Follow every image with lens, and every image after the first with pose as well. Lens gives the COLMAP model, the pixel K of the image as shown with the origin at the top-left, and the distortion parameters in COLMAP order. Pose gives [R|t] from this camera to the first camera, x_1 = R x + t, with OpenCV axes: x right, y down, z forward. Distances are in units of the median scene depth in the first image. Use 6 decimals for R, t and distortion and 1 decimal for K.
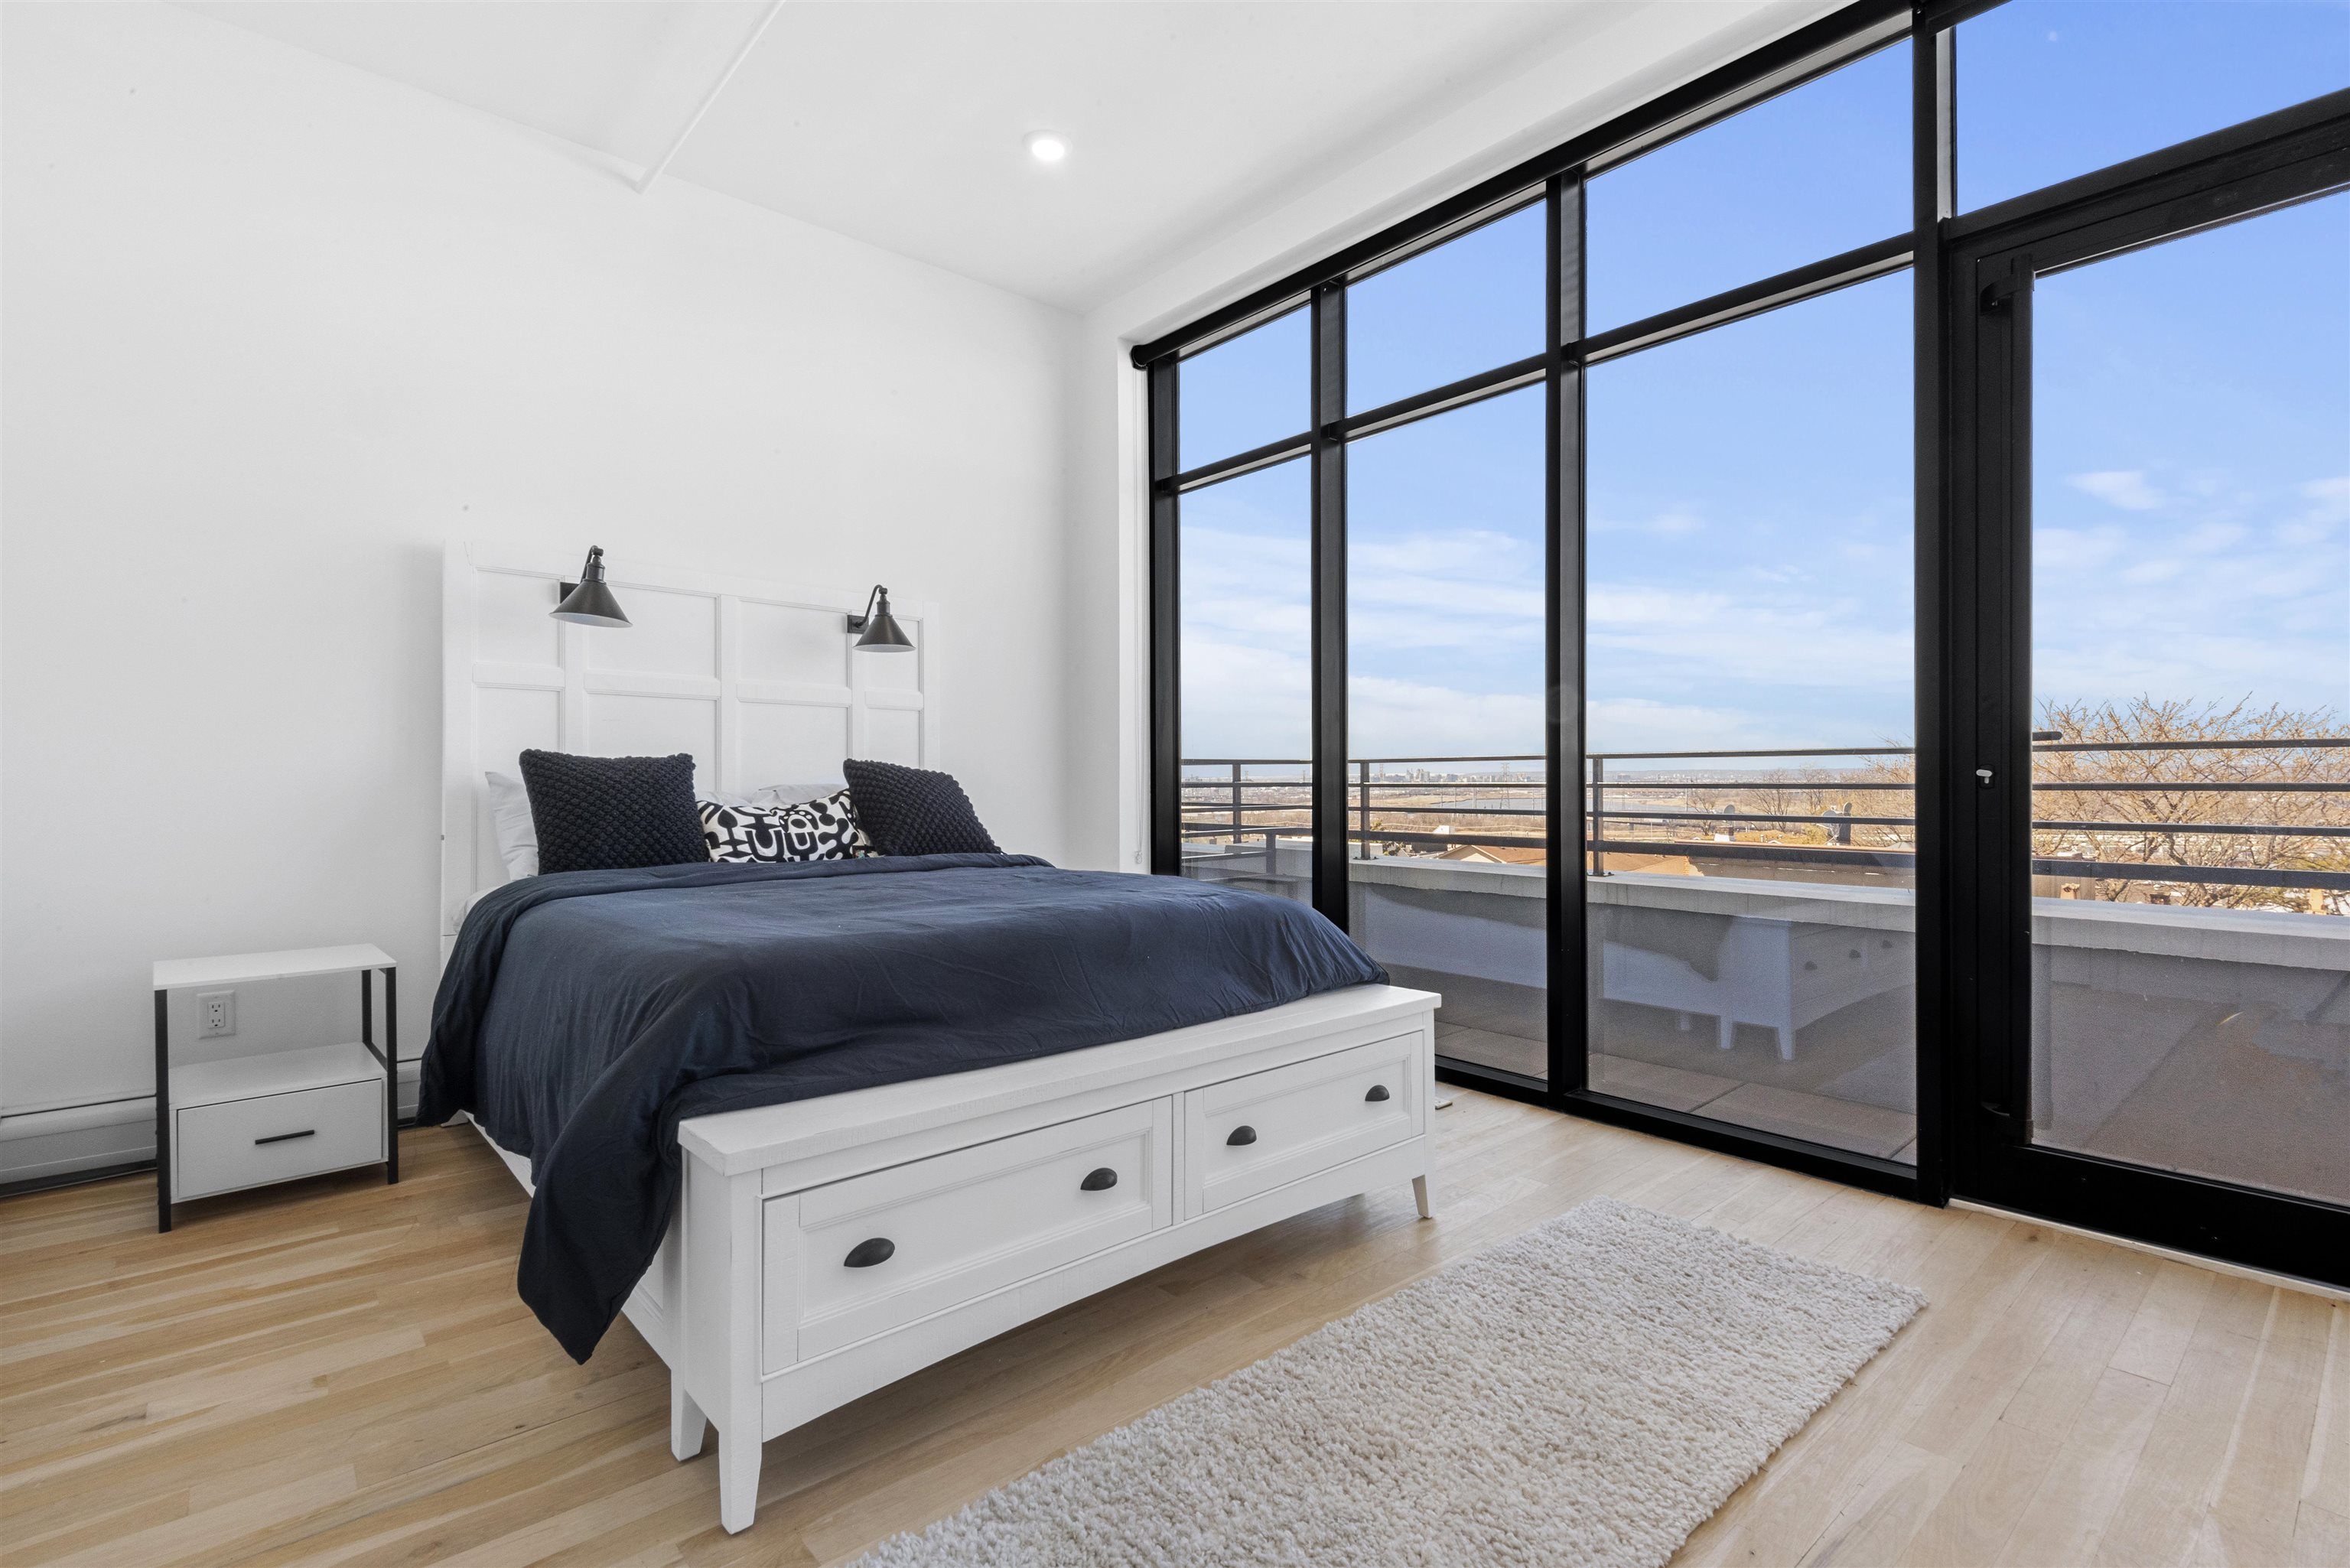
lens RADIAL K [[1104.2, 0, 1177.7], [0, 1104.2, 785.1], [0, 0, 1]] dist [0.025250, -0.014169]
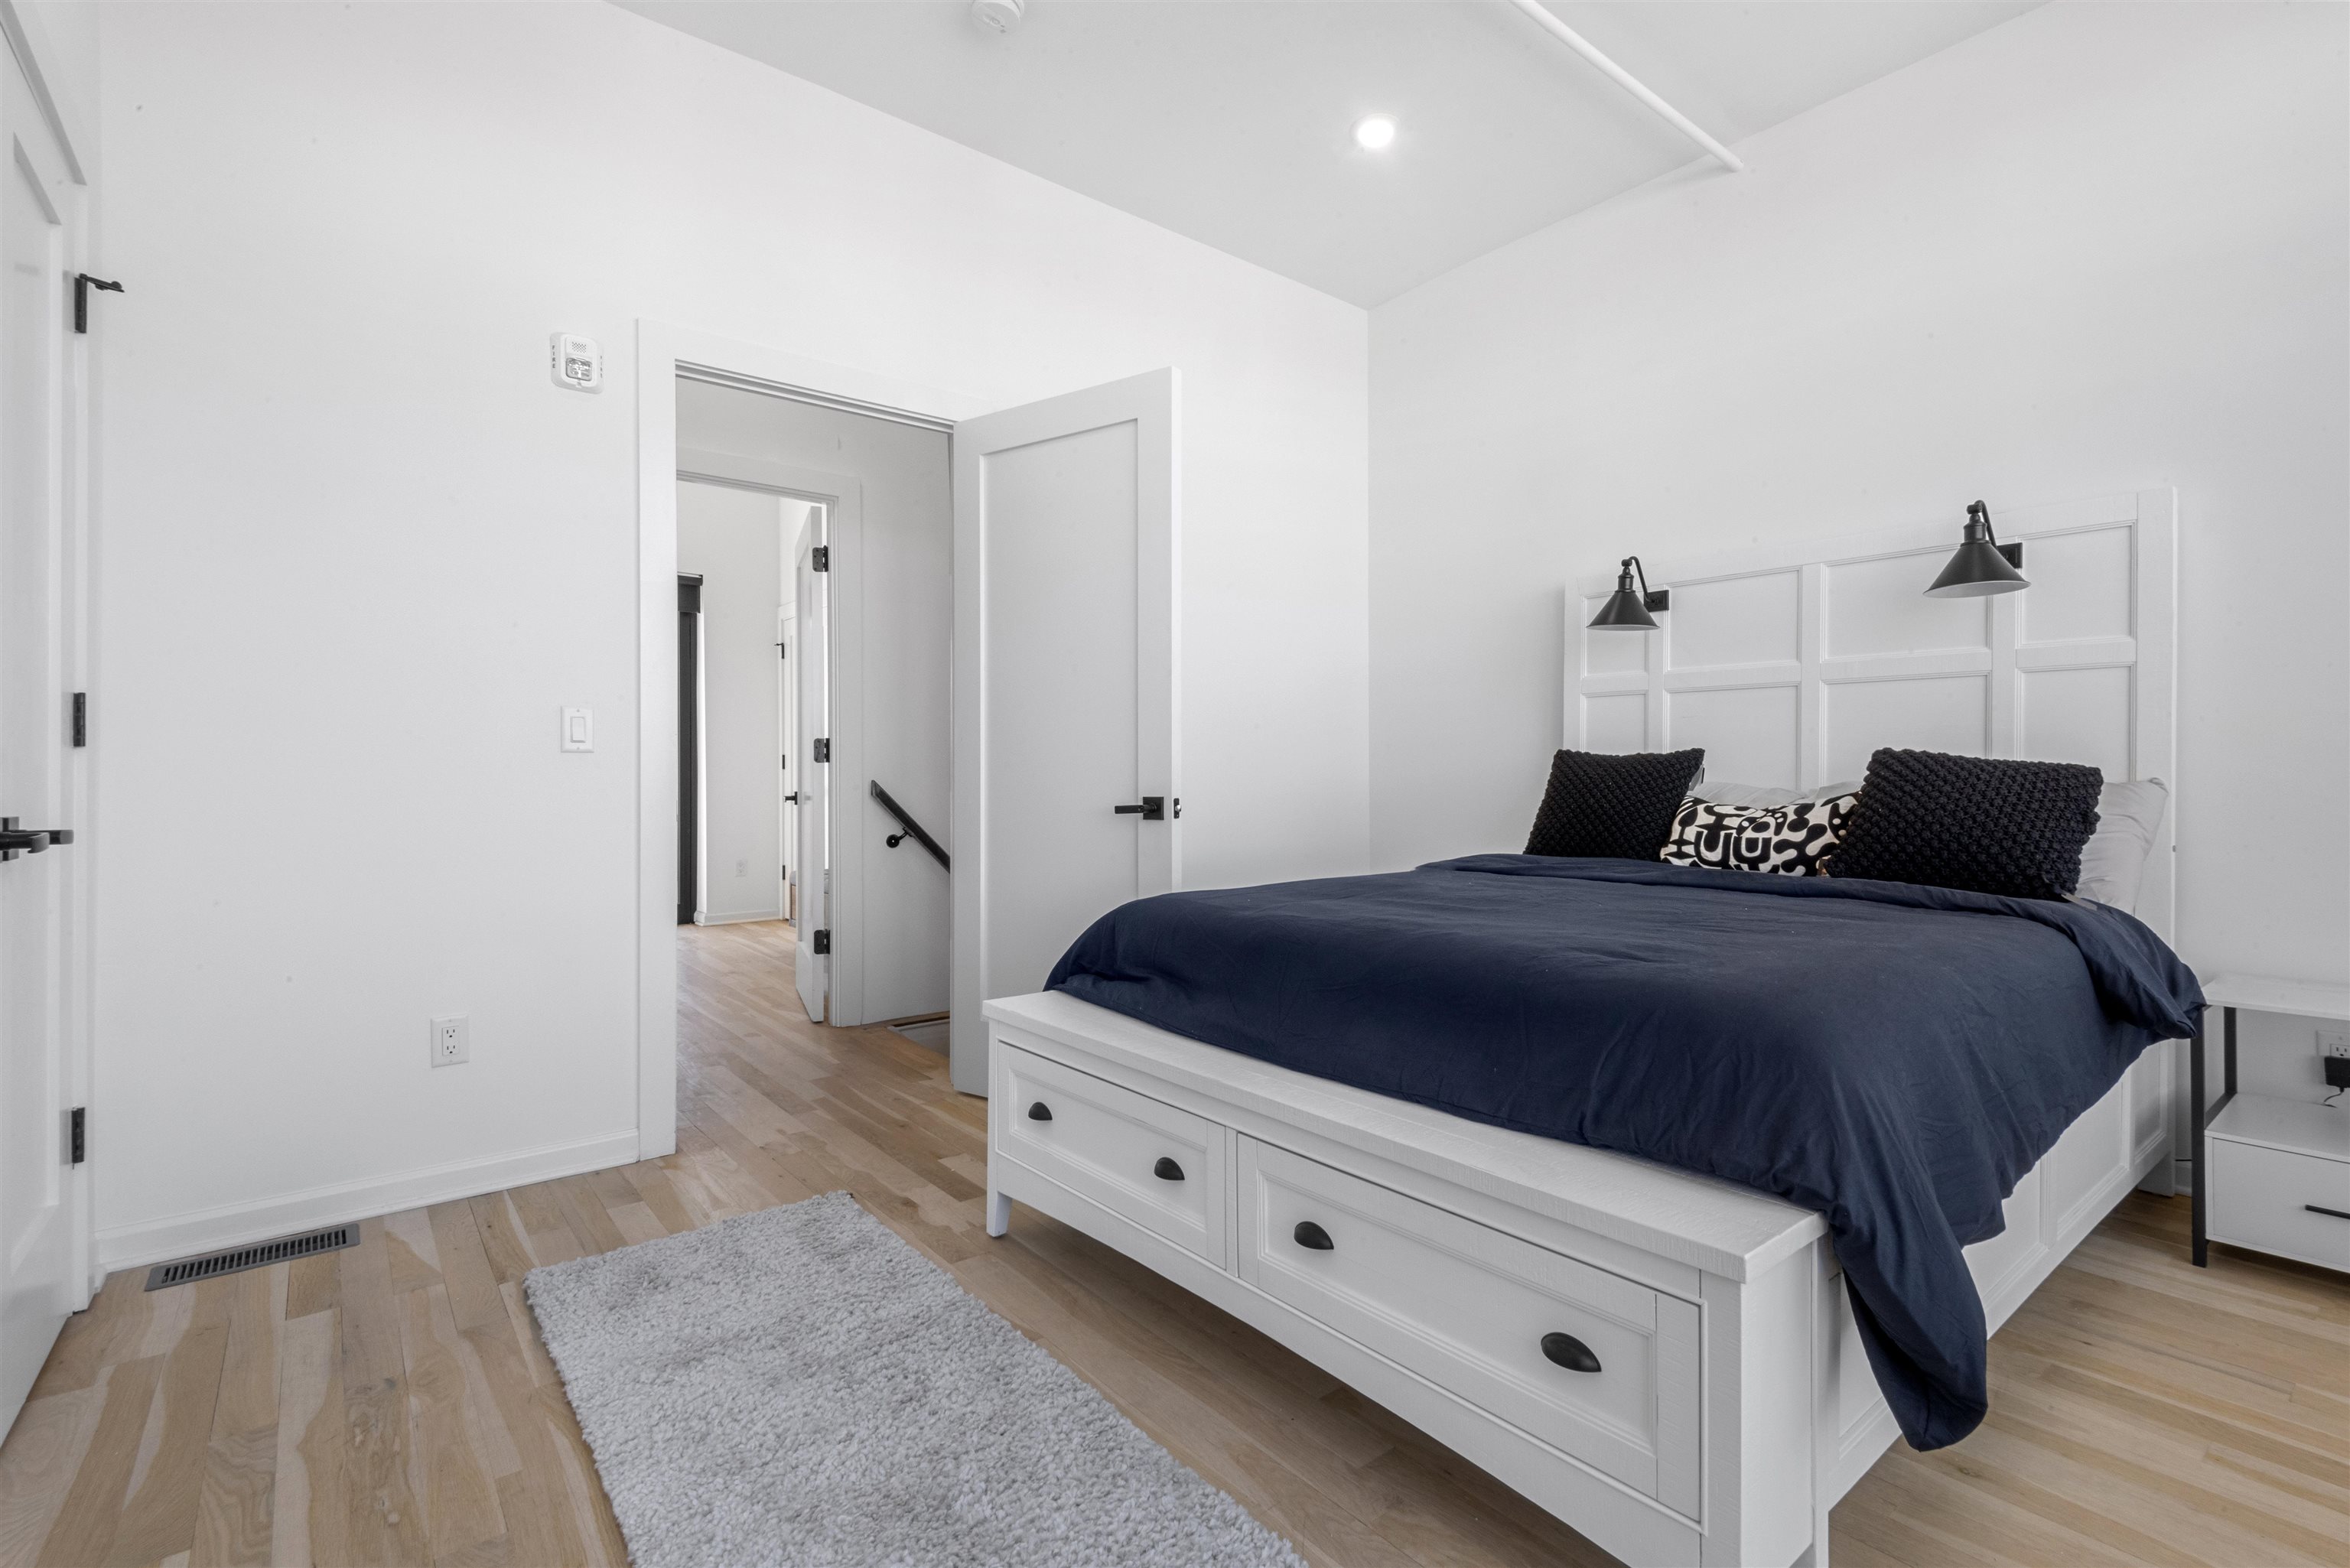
lens RADIAL K [[1104.2, 0, 1177.5], [0, 1104.2, 775.8], [0, 0, 1]] dist [0.025250, -0.014169]
pose [[-0.060025, 0.003506, -0.998191, 0.544799], [-0.002646, 0.999990, 0.003671, -0.006656], [0.998193, 0.002862, -0.060015, 0.613184]]
